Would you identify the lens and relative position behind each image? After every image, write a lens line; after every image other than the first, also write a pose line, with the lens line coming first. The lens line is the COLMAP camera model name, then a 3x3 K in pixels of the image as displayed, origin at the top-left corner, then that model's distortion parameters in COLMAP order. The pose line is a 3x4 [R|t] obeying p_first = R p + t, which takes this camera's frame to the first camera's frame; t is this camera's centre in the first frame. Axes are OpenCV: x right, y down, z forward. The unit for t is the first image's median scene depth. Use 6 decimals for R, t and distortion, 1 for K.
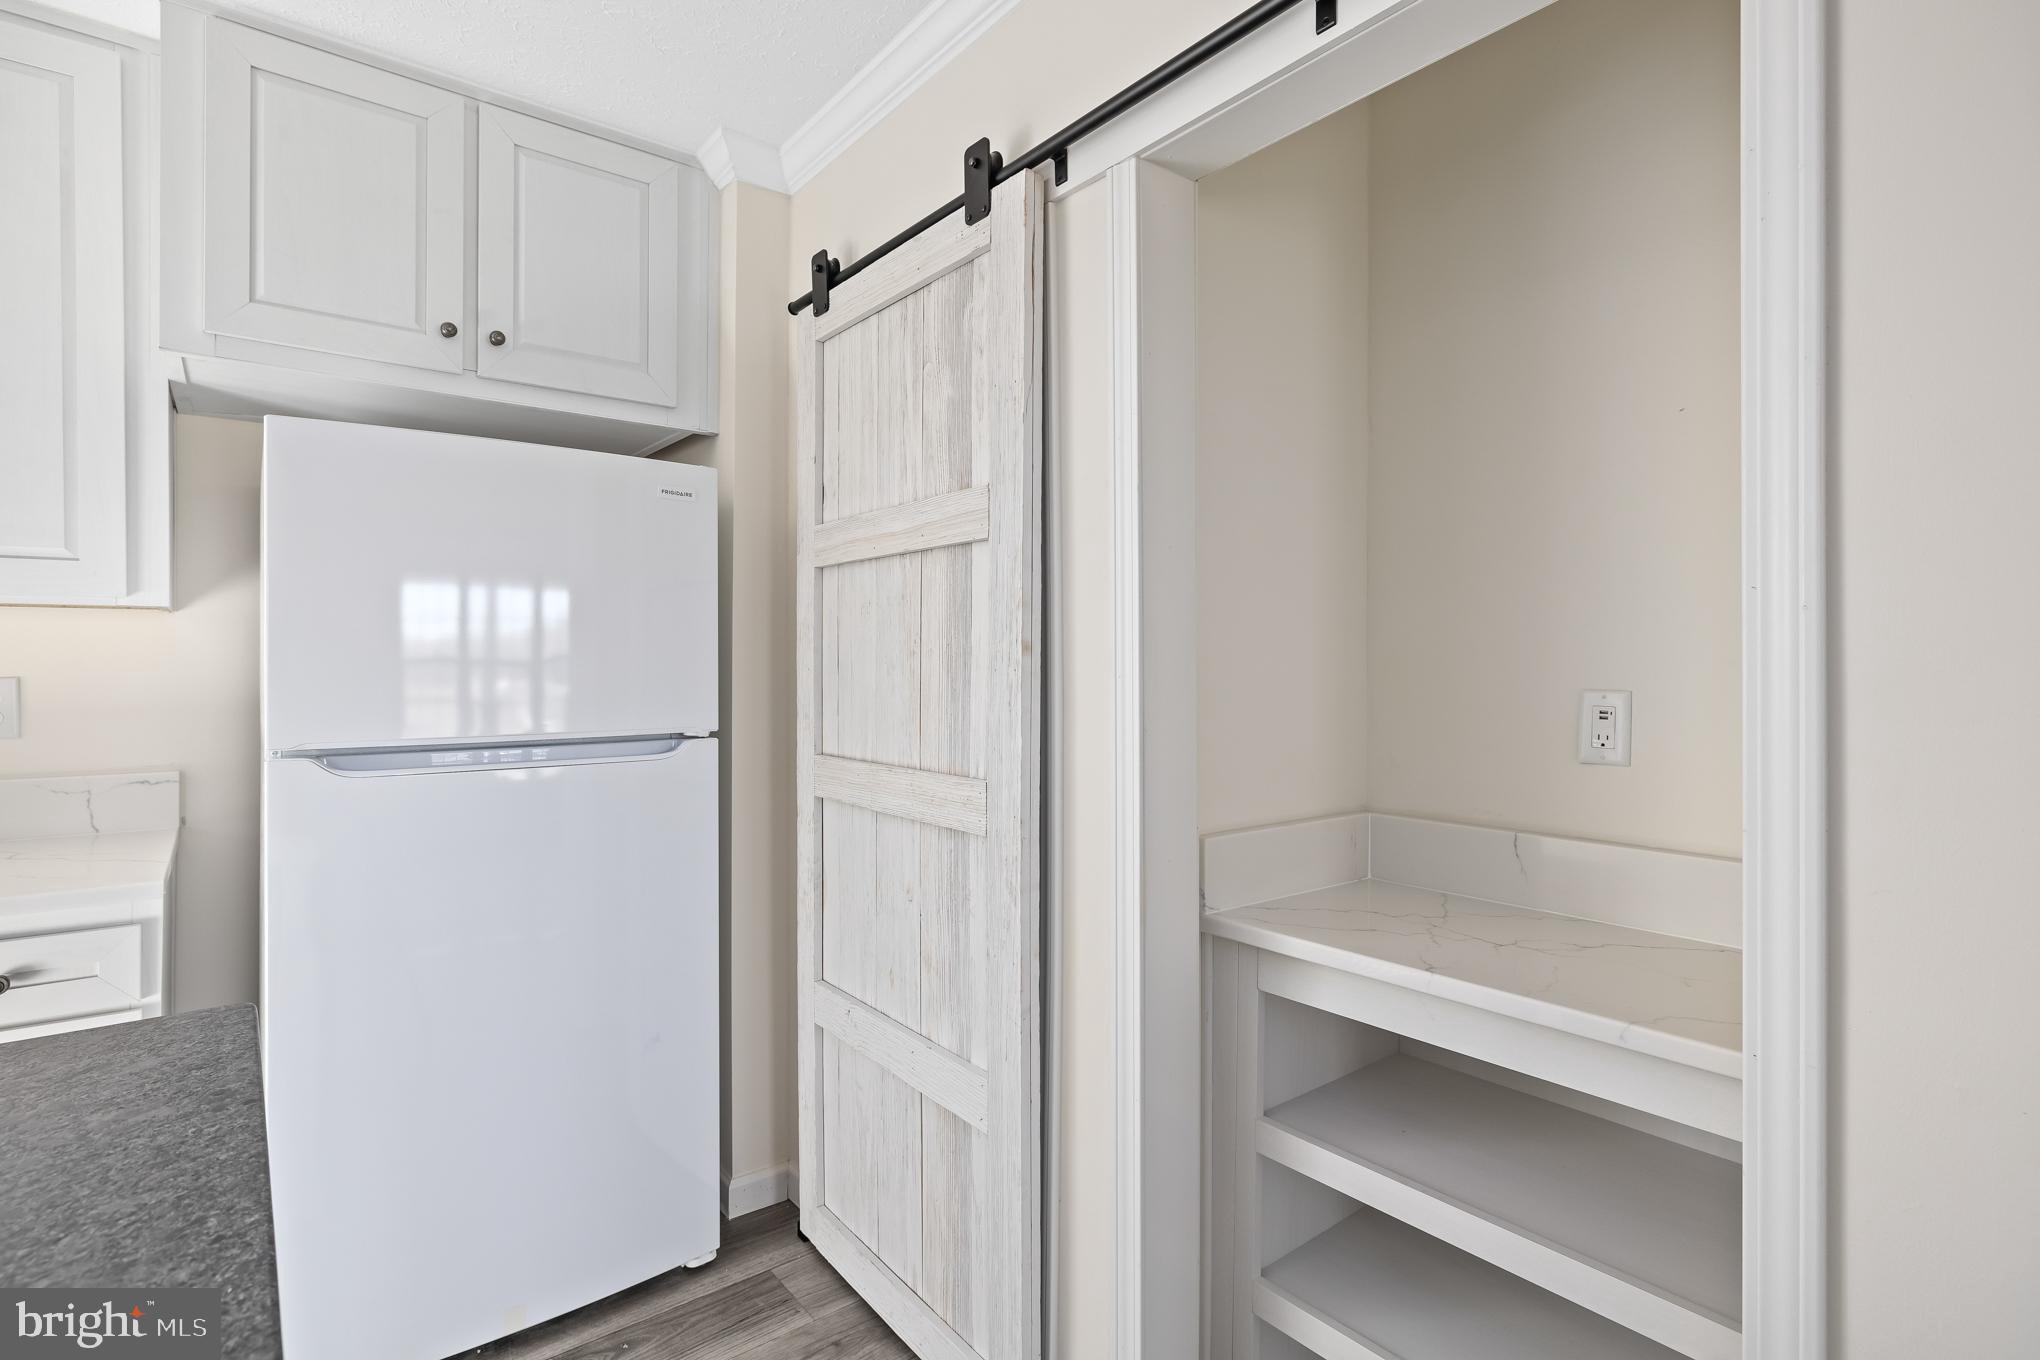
lens RADIAL K [[993.2, 0, 985.1], [0, 993.2, 666.3], [0, 0, 1]] dist [-0.003662, -0.000891]
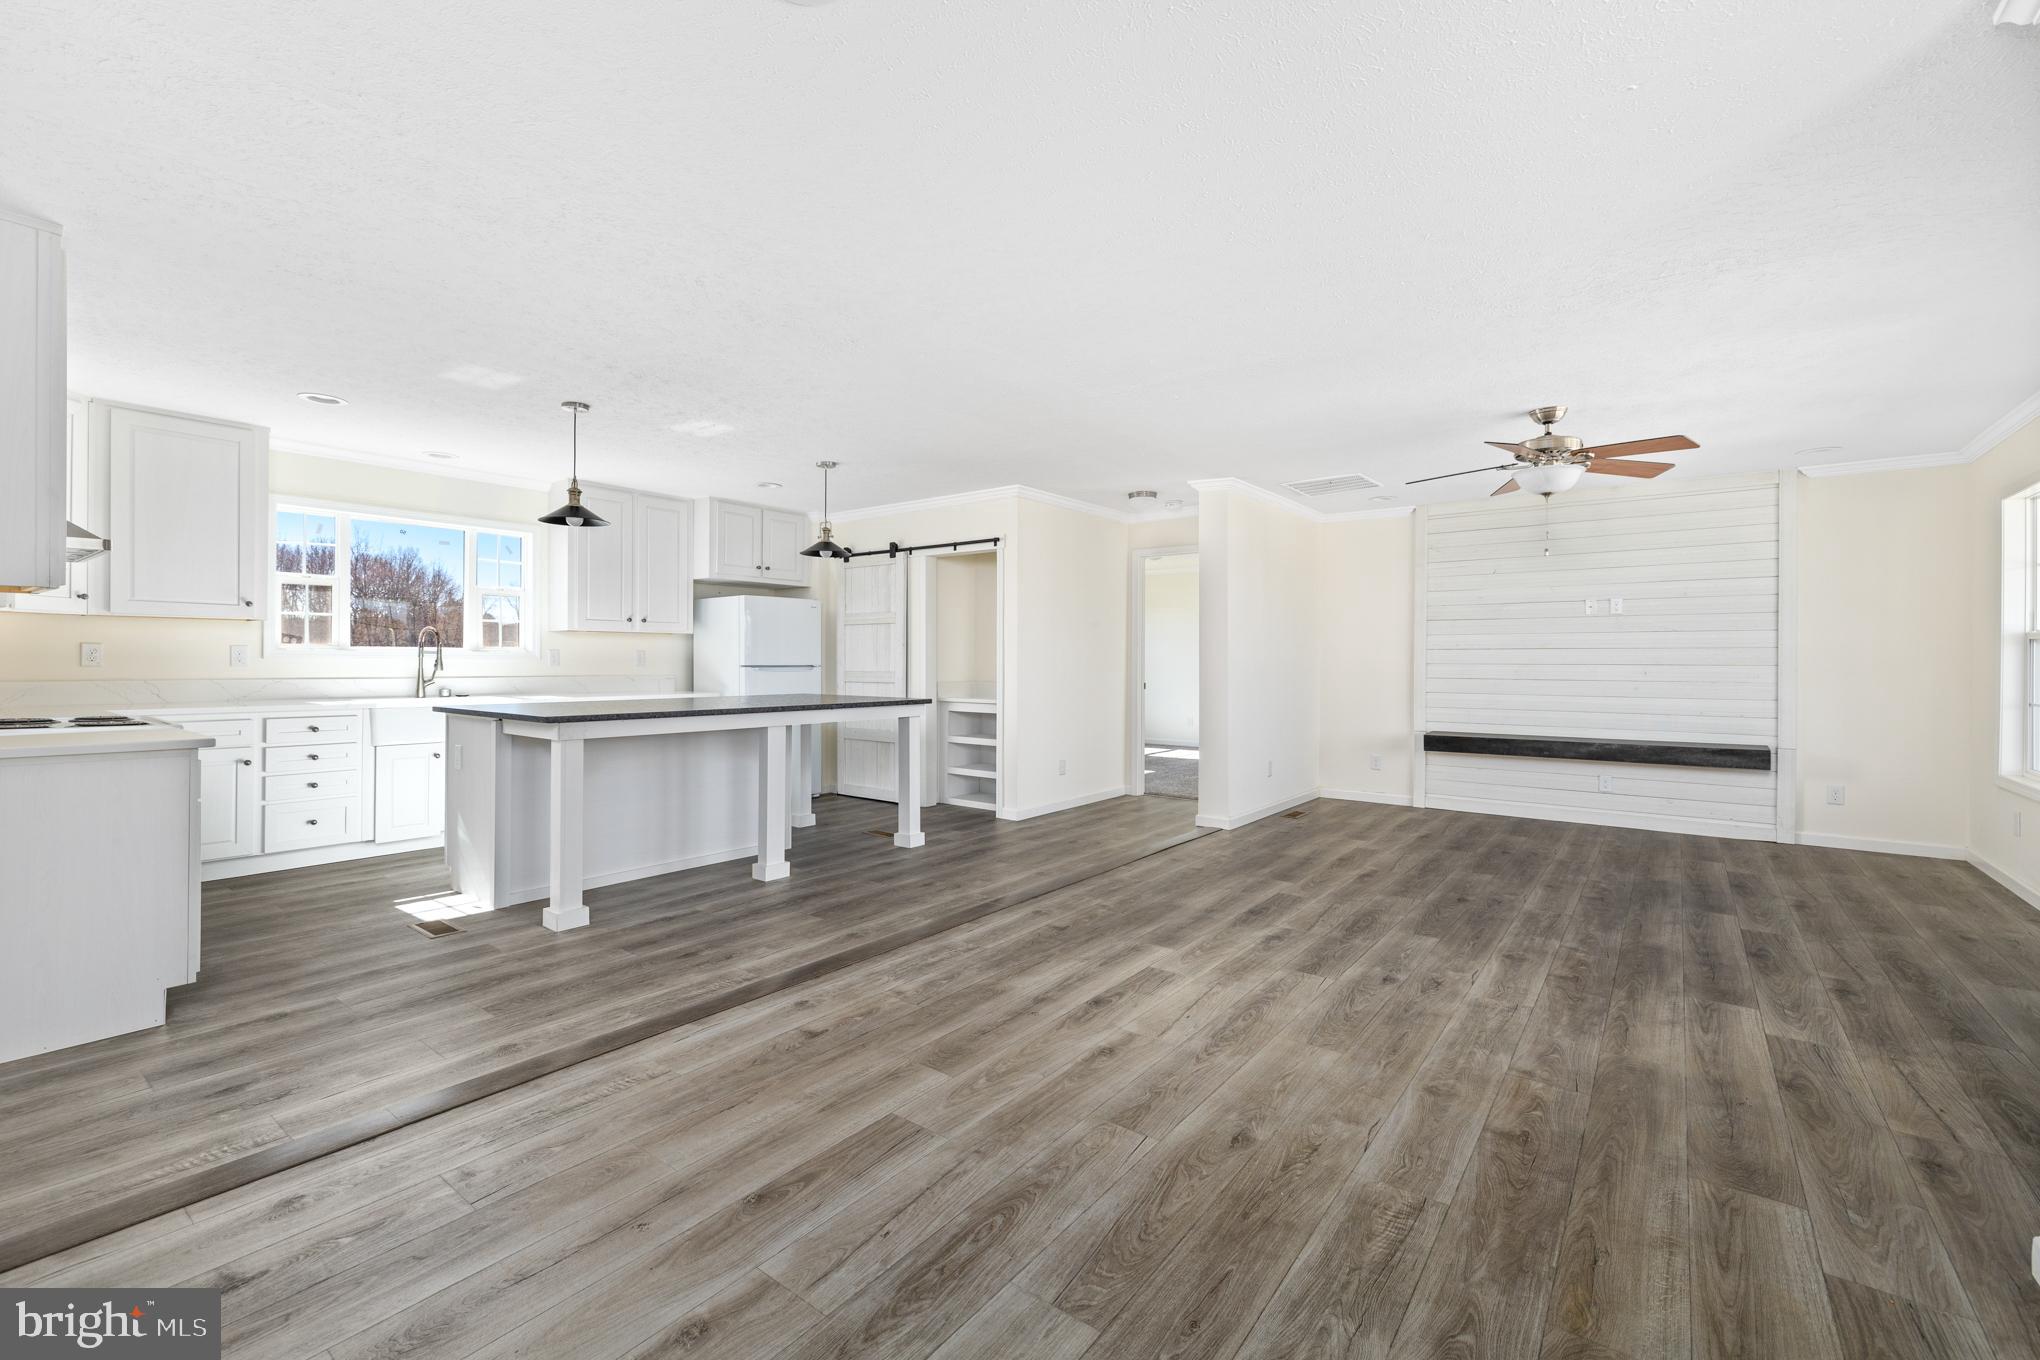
lens RADIAL K [[860.5, 0, 1021.6], [0, 860.5, 664.5], [0, 0, 1]] dist [0.000315, 0.000500]
pose [[0.961445, 0.000994, 0.274996, -0.499836], [-0.002526, 0.999983, 0.005216, 0.047936], [-0.274986, -0.005710, 0.961431, -2.894279]]
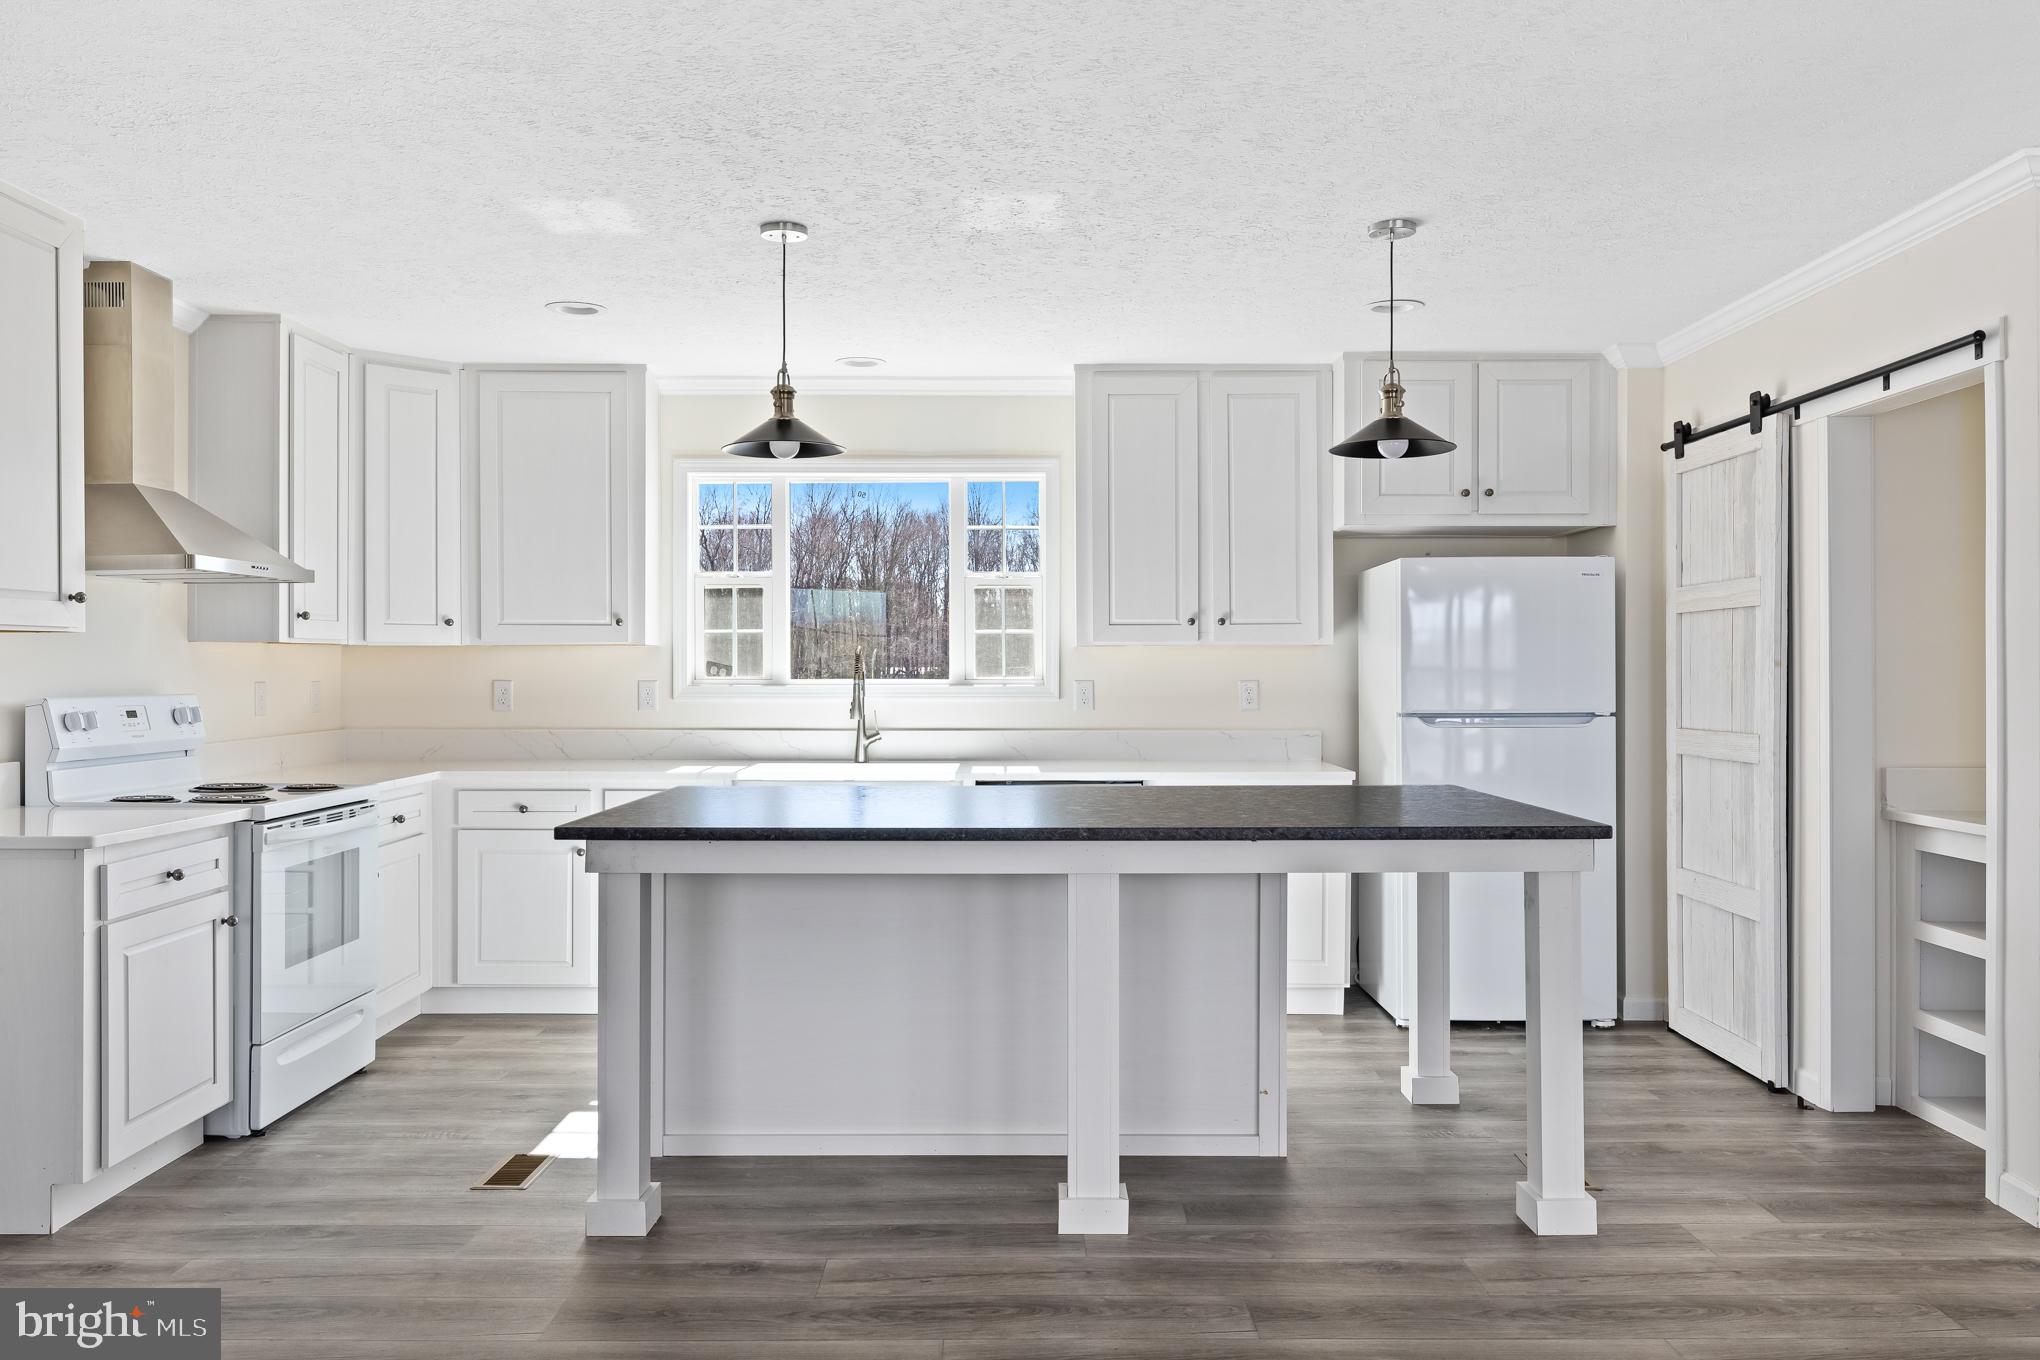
lens RADIAL K [[1555.4, 0, 1021.8], [0, 1555.4, 680.8], [0, 0, 1]] dist [-0.013053, 0.006601]
pose [[0.801333, 0.000570, -0.598218, 0.554292], [0.003273, 0.999980, 0.005336, -0.005544], [0.598210, -0.006234, 0.801315, -1.899726]]
